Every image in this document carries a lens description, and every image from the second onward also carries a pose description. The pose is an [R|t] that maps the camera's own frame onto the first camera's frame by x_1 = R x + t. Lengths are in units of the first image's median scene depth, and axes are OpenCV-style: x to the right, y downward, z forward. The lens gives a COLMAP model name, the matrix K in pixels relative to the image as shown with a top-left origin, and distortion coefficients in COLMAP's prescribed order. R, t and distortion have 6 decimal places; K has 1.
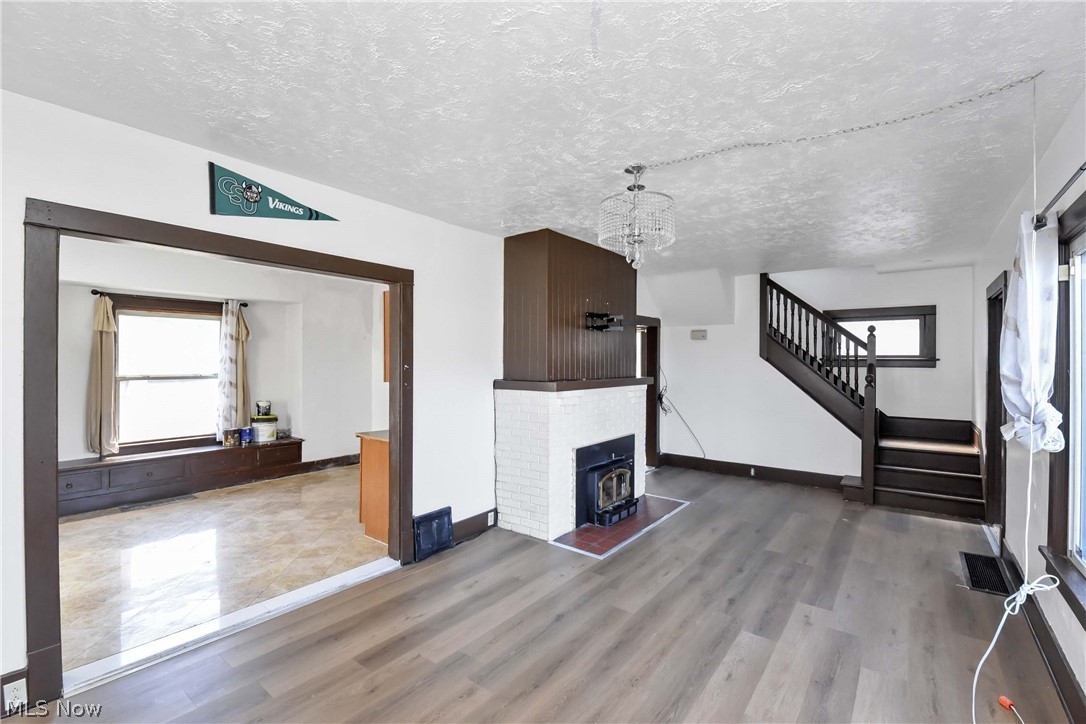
lens RADIAL K [[463.5, 0, 571.5], [0, 463.5, 362.7], [0, 0, 1]] dist [-0.014721, -0.000171]
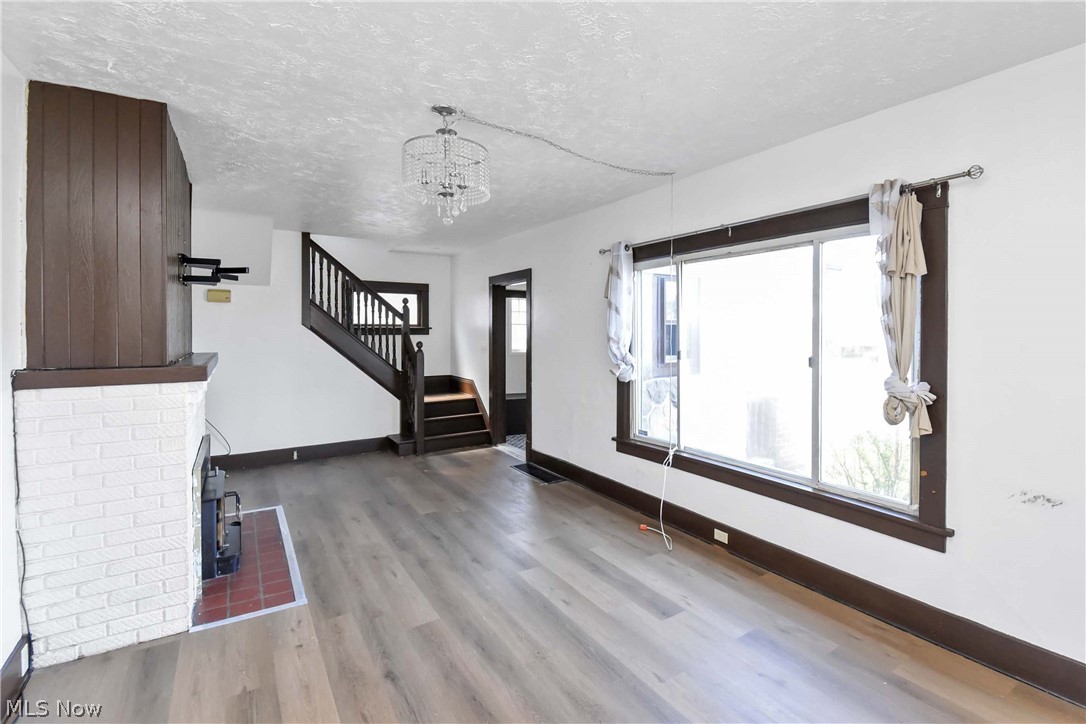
lens RADIAL K [[483.5, 0, 546.2], [0, 483.5, 337.2], [0, 0, 1]] dist [0.000490, -0.009769]
pose [[0.372737, -0.017012, 0.927781, -0.337035], [0.005606, 0.999855, 0.016082, -0.002167], [-0.927920, -0.000793, 0.372778, 0.251499]]
